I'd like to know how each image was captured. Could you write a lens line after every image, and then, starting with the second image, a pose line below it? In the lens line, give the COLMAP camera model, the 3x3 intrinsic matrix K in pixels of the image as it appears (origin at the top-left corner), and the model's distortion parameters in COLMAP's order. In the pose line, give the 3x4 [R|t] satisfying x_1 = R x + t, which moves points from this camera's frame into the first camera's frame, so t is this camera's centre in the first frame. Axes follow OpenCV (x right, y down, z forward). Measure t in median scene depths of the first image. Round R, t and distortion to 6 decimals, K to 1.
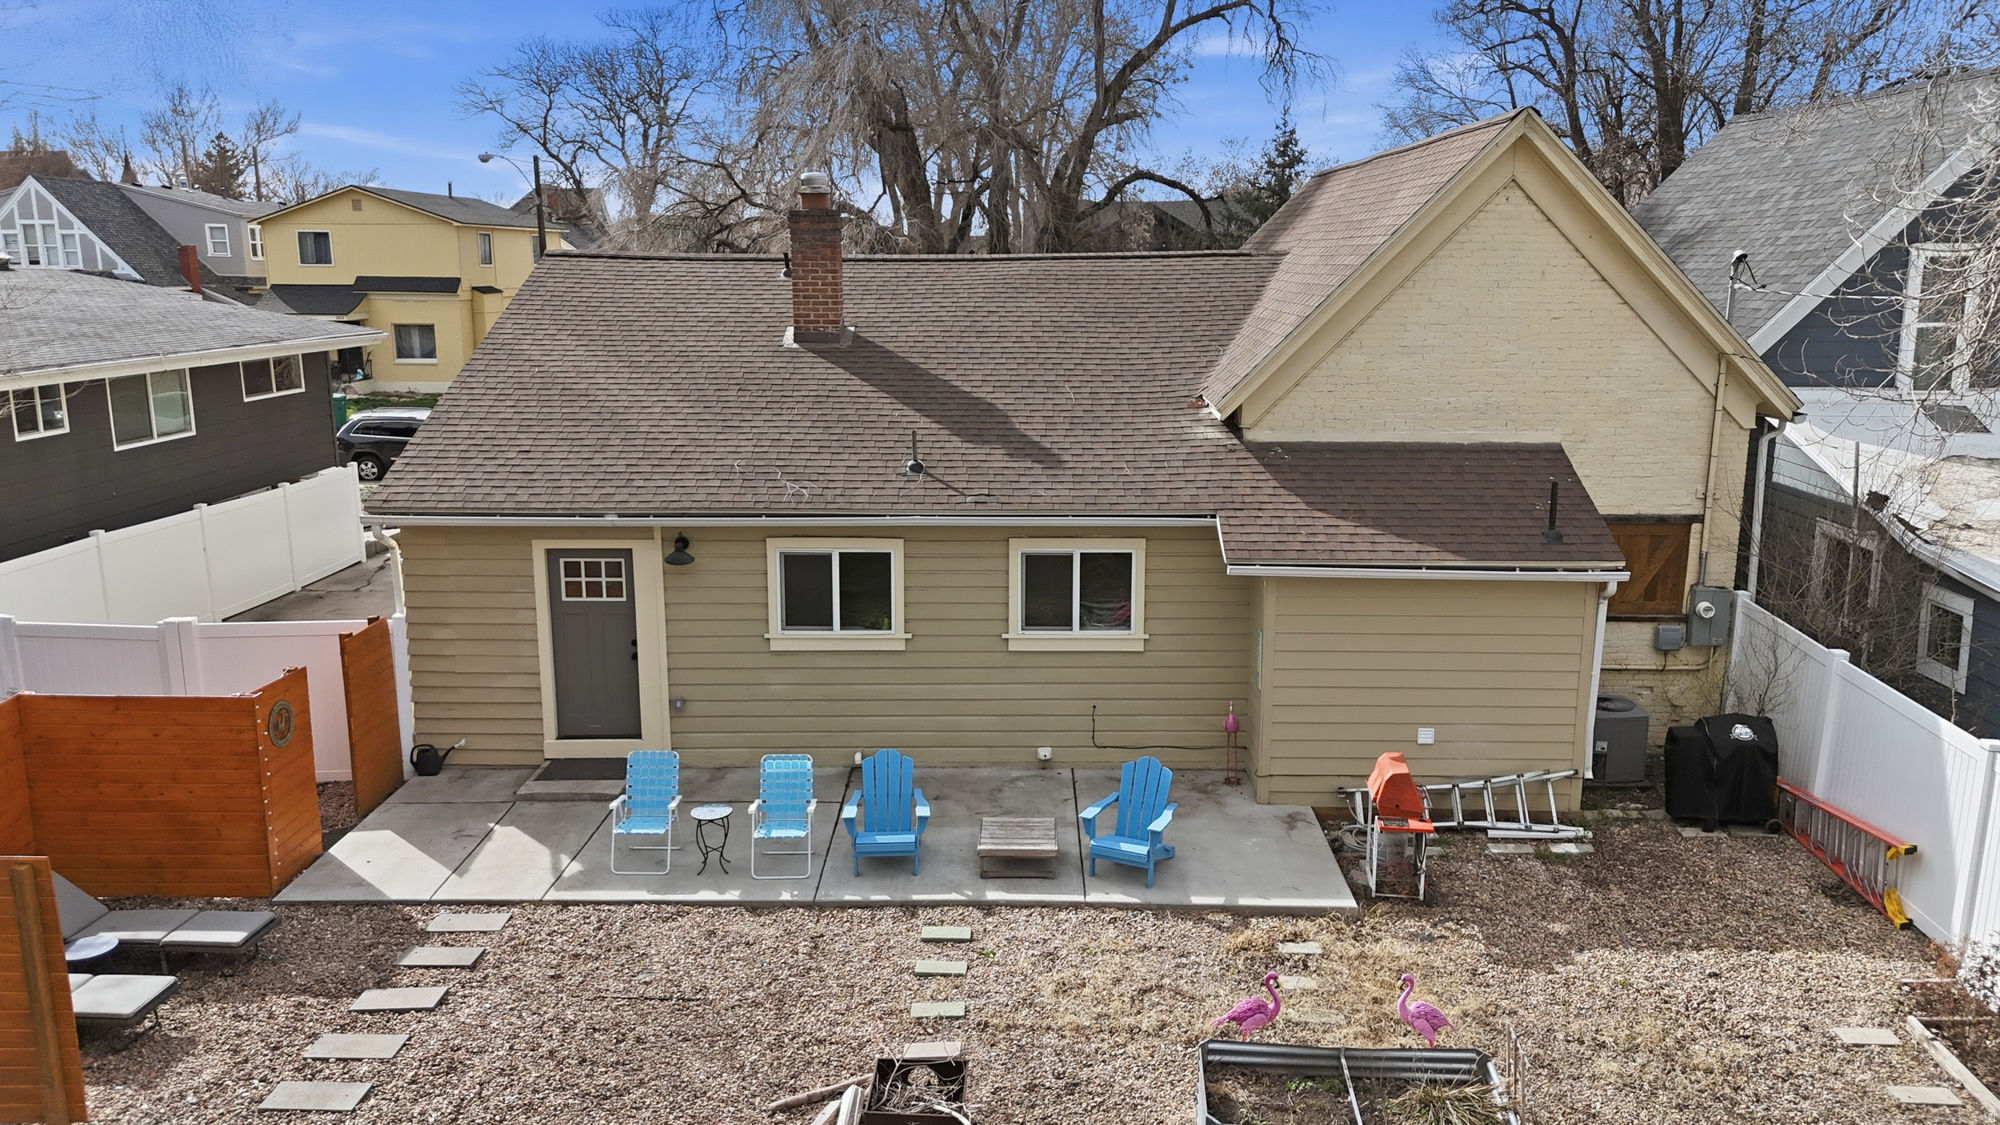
lens RADIAL K [[1467.4, 0, 1003.7], [0, 1467.4, 566.2], [0, 0, 1]] dist [0.050696, -0.036582]
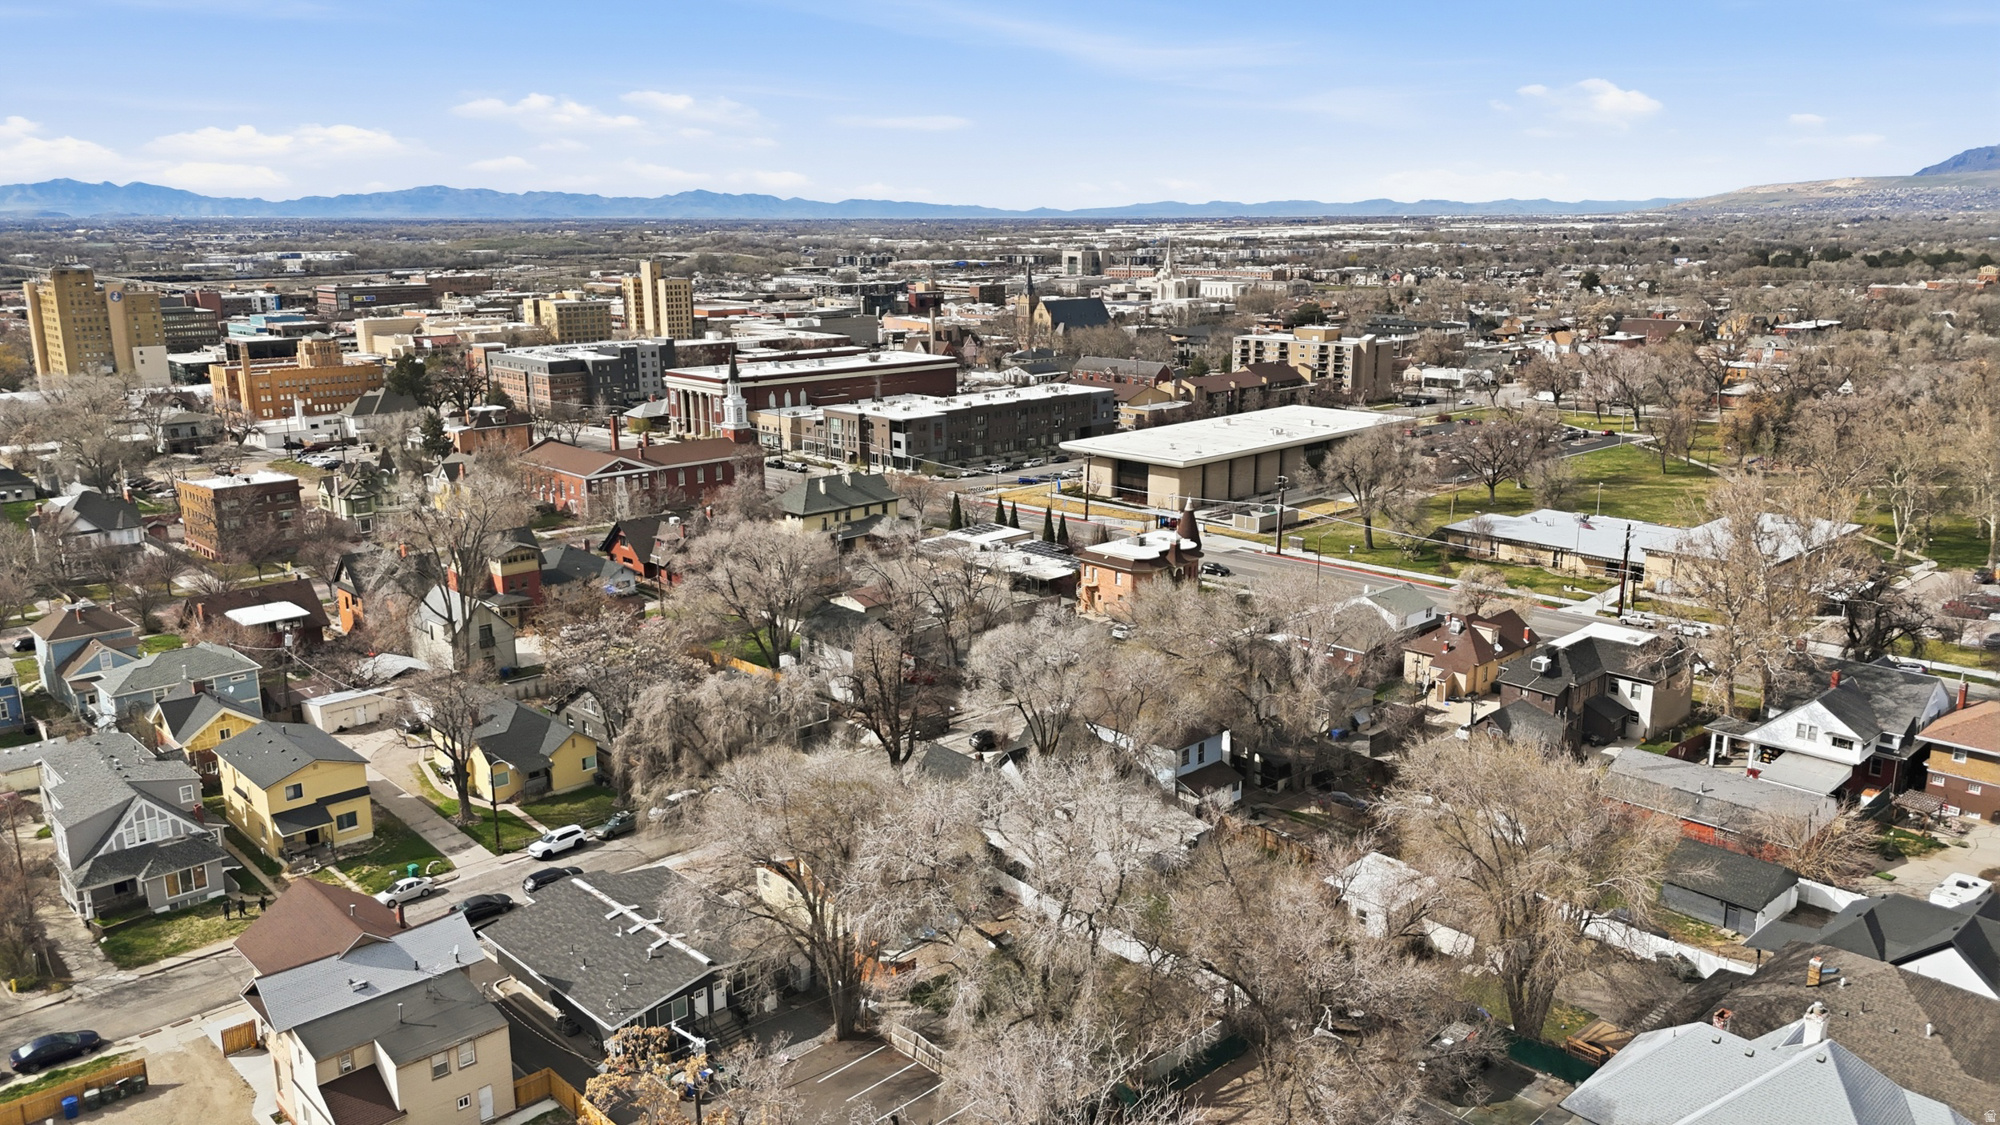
lens RADIAL K [[1467.4, 0, 999.4], [0, 1467.4, 551.4], [0, 0, 1]] dist [0.050696, -0.036582]
pose [[0.705800, -0.167584, 0.688303, -4.085206], [0.154200, 0.984663, 0.081620, -2.014557], [-0.691425, 0.048529, 0.720817, -4.203737]]
